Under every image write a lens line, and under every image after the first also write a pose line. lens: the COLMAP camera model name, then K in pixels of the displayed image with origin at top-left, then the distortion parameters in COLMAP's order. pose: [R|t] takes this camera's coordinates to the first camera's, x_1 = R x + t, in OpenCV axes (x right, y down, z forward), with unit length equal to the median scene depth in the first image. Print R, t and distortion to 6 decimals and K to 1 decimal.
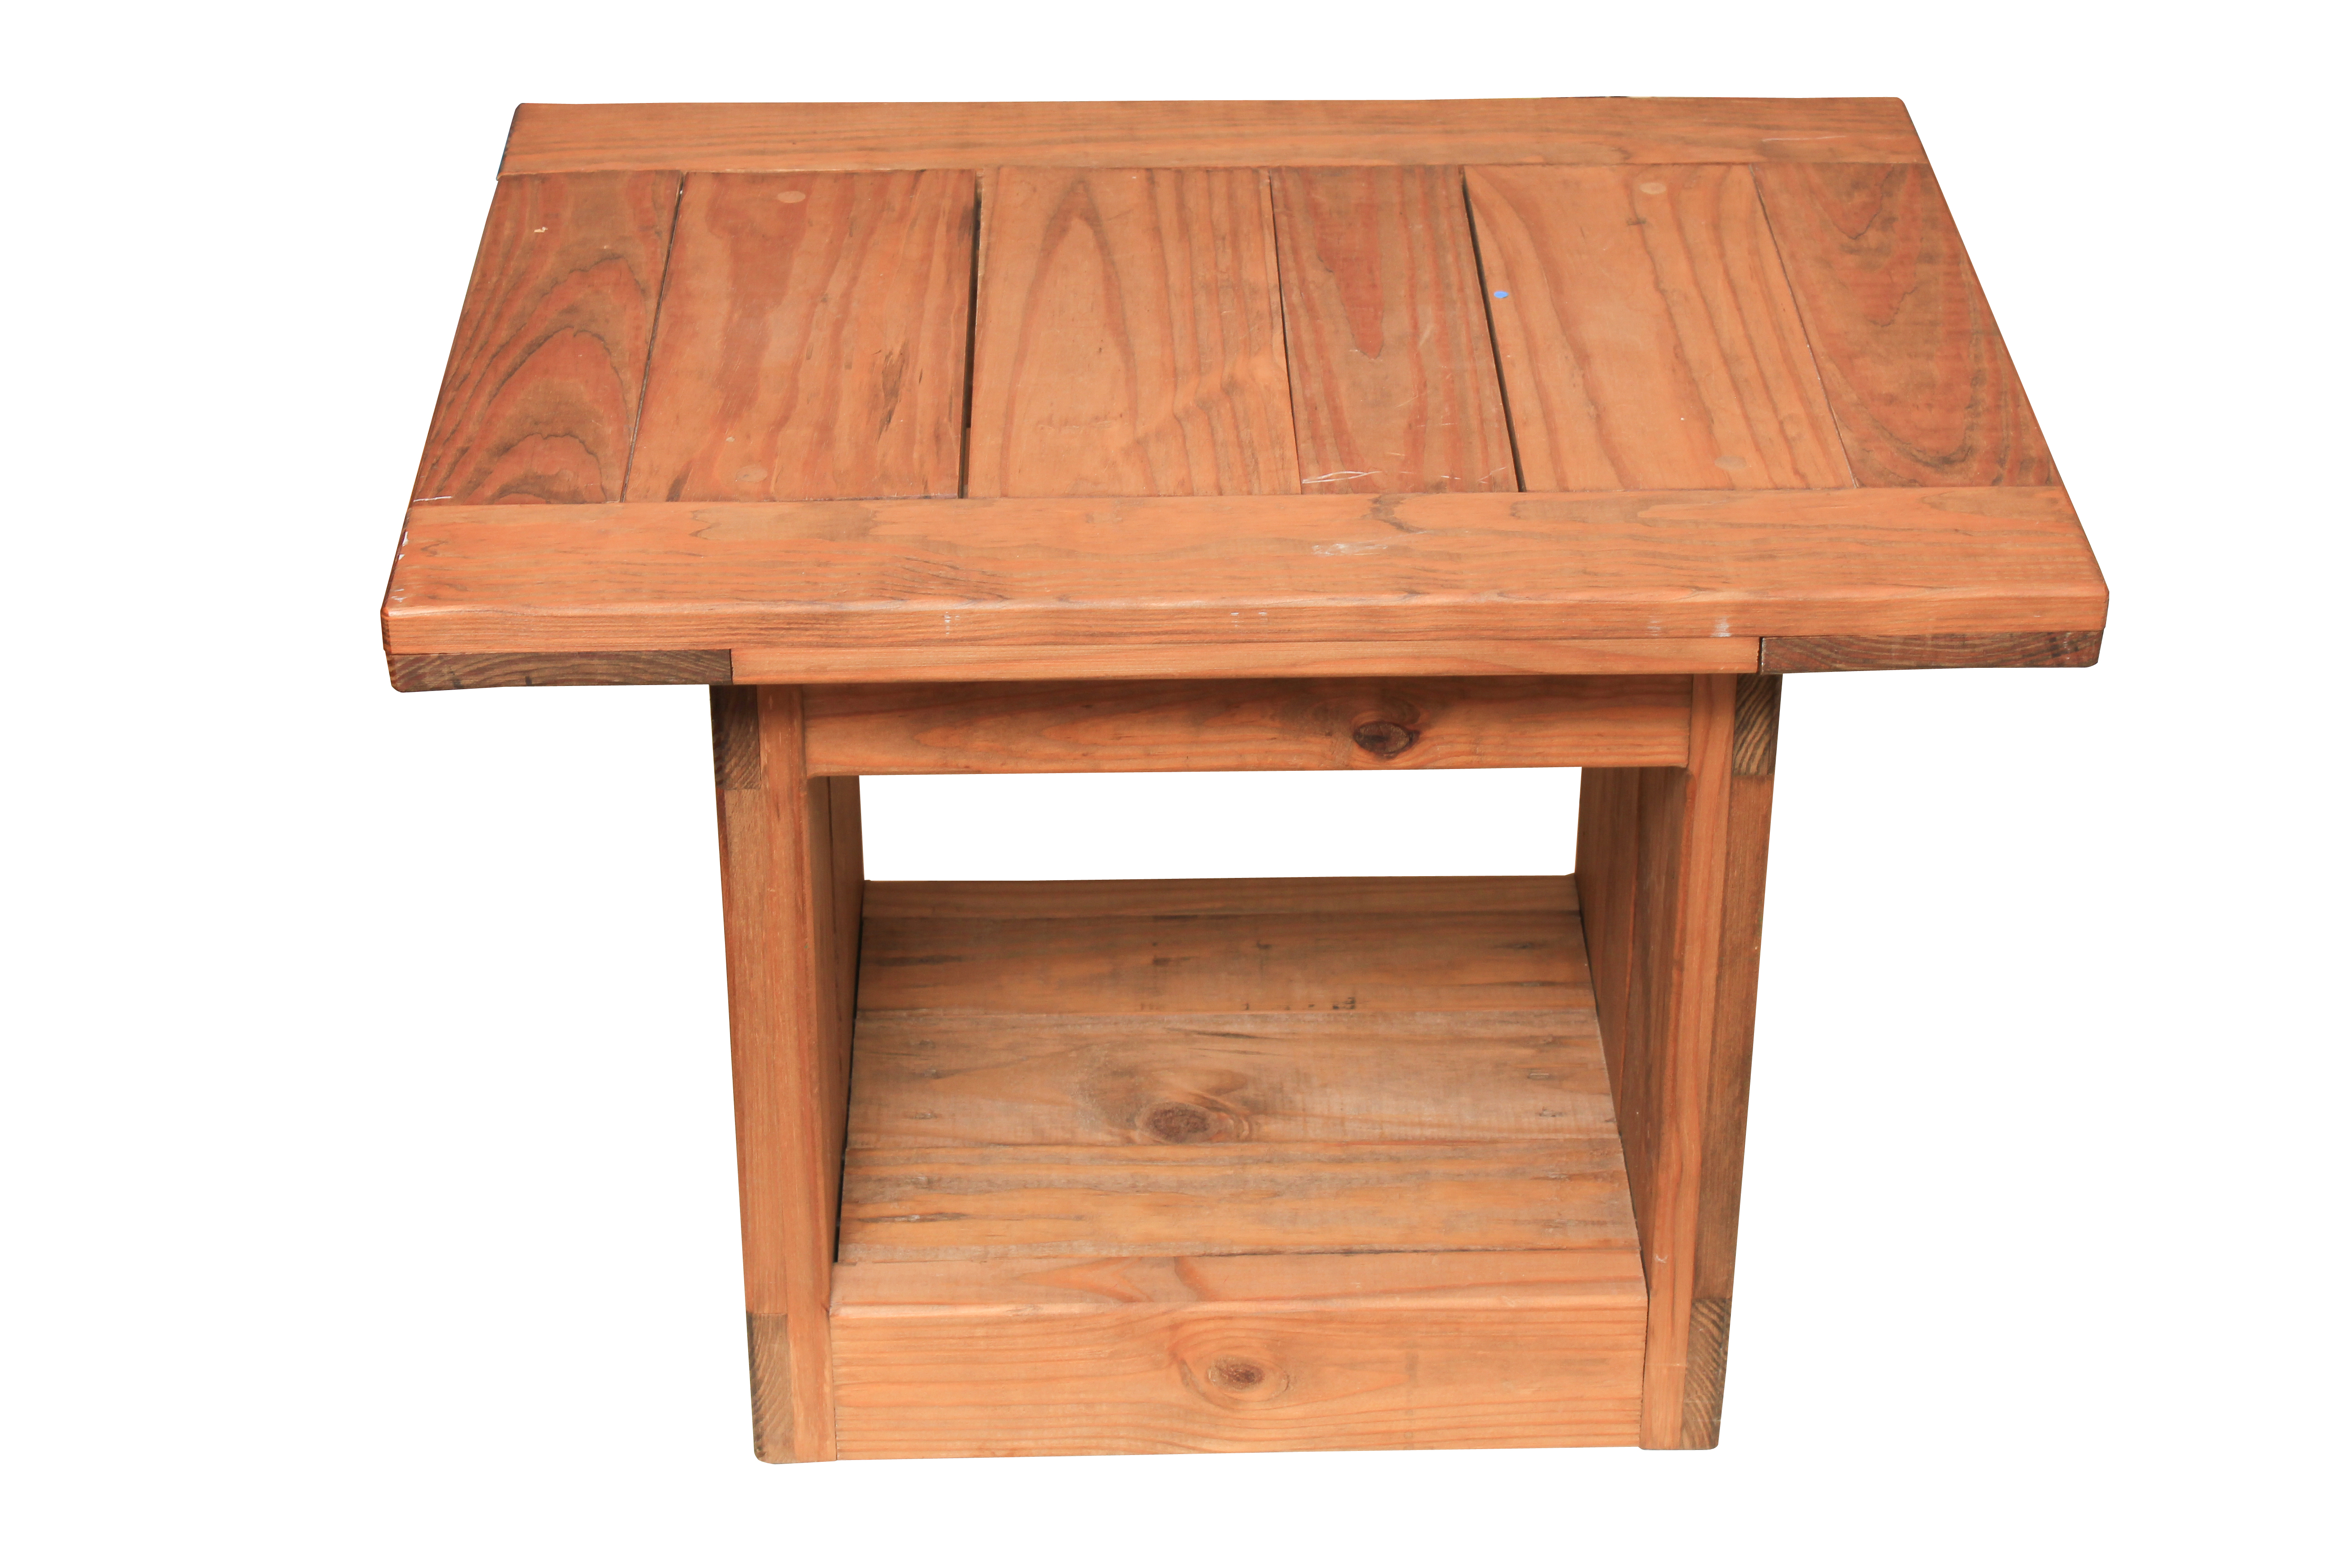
lens RADIAL K [[4542.4, 0, 1176.0], [0, 4542.4, 784.0], [0, 0, 1]] dist [-0.001694, 0.255669]
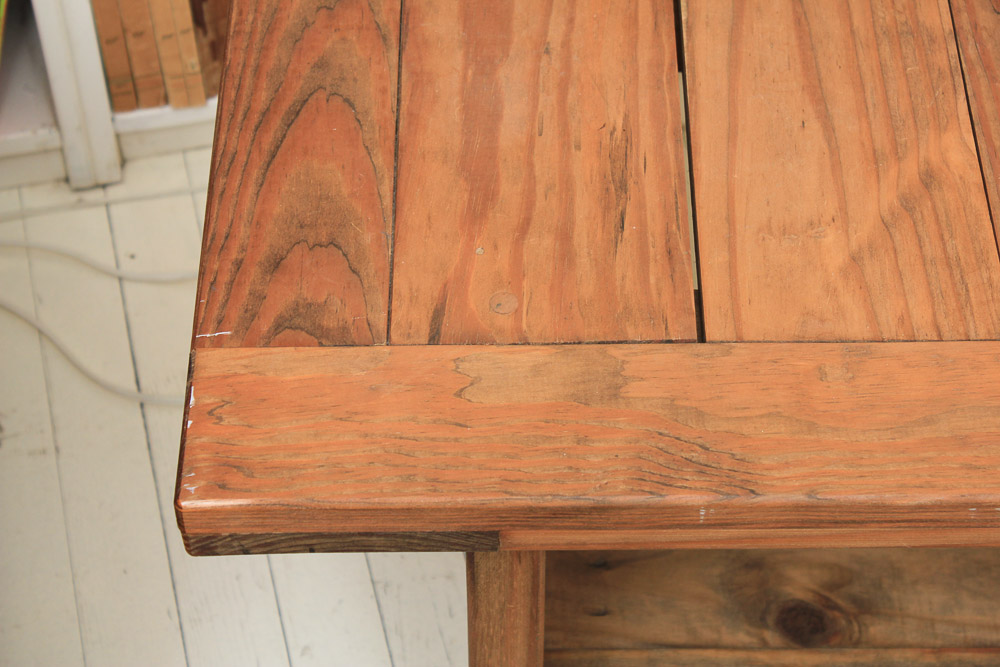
lens RADIAL K [[2375.5, 0, 500.0], [0, 2375.5, 333.5], [0, 0, 1]] dist [0.074009, 0.027763]
pose [[0.999830, 0.009144, -0.016009, -0.080832], [-0.003876, 0.953170, 0.302410, -0.221989], [0.018024, -0.302296, 0.953044, 0.431286]]
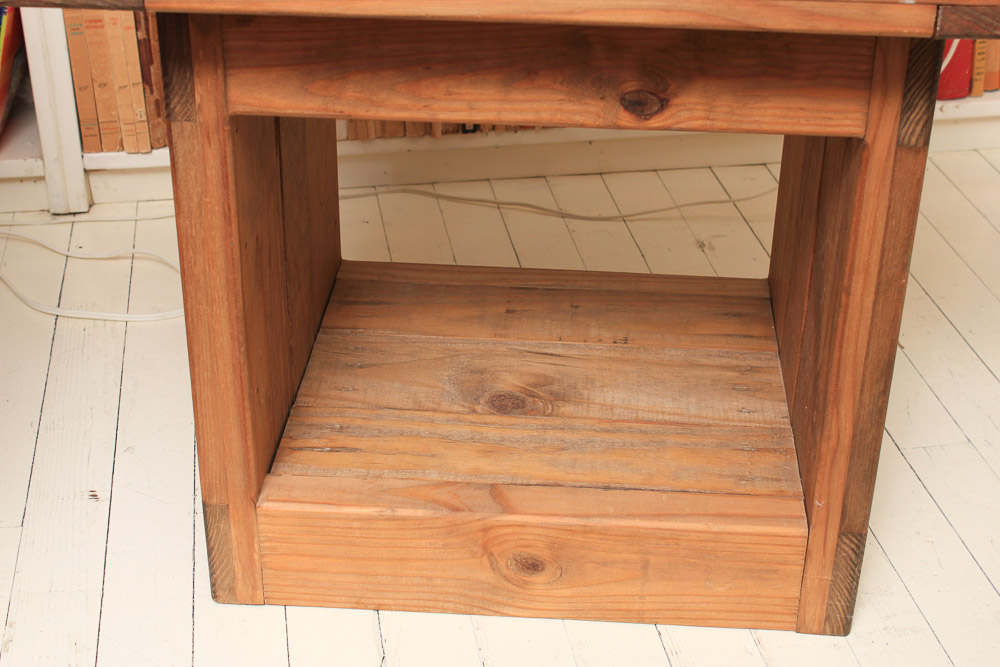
lens RADIAL K [[1575.8, 0, 500.0], [0, 1575.8, 333.5], [0, 0, 1]] dist [-0.026815, 0.089909]
pose [[0.995913, 0.054971, -0.071657, 0.039201], [-0.056709, 0.998139, -0.022442, 0.069475], [0.070290, 0.026414, 0.997177, 0.504333]]
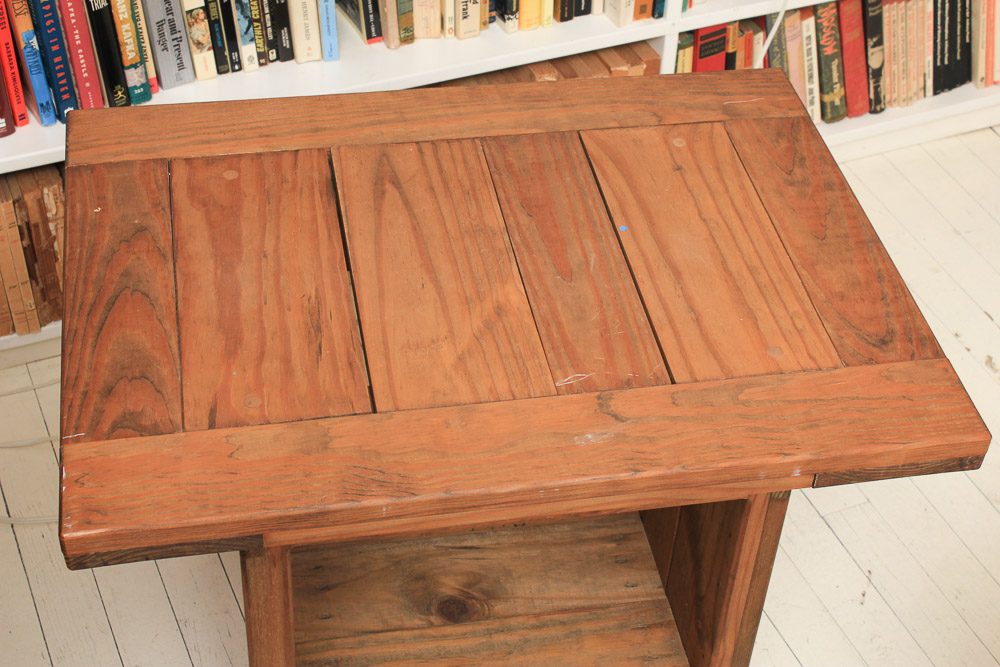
lens RADIAL K [[1648.2, 0, 500.0], [0, 1648.2, 333.5], [0, 0, 1]] dist [-0.015083, 0.126390]
pose [[0.985621, -0.073482, 0.152158, -0.089449], [0.042704, 0.979583, 0.196451, -0.207202], [-0.163487, -0.187128, 0.968636, 0.340871]]
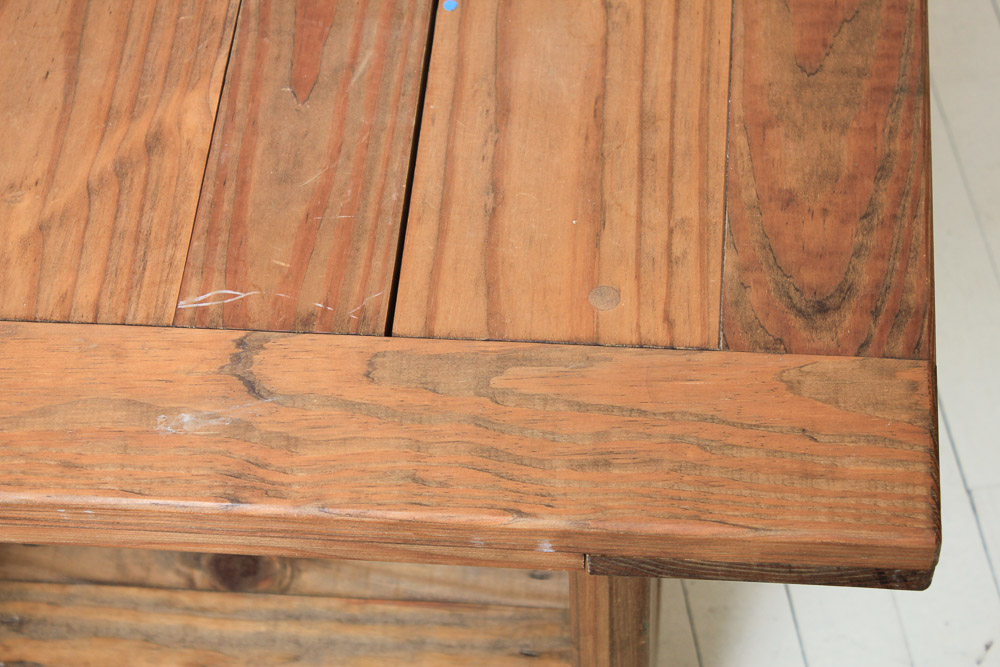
lens RADIAL K [[2375.5, 0, 500.0], [0, 2375.5, 333.5], [0, 0, 1]] dist [0.074009, 0.027763]
pose [[0.993026, 0.060991, -0.100898, 0.145563], [-0.018166, 0.924729, 0.380192, -0.250865], [0.116491, -0.375708, 0.919388, 0.486322]]
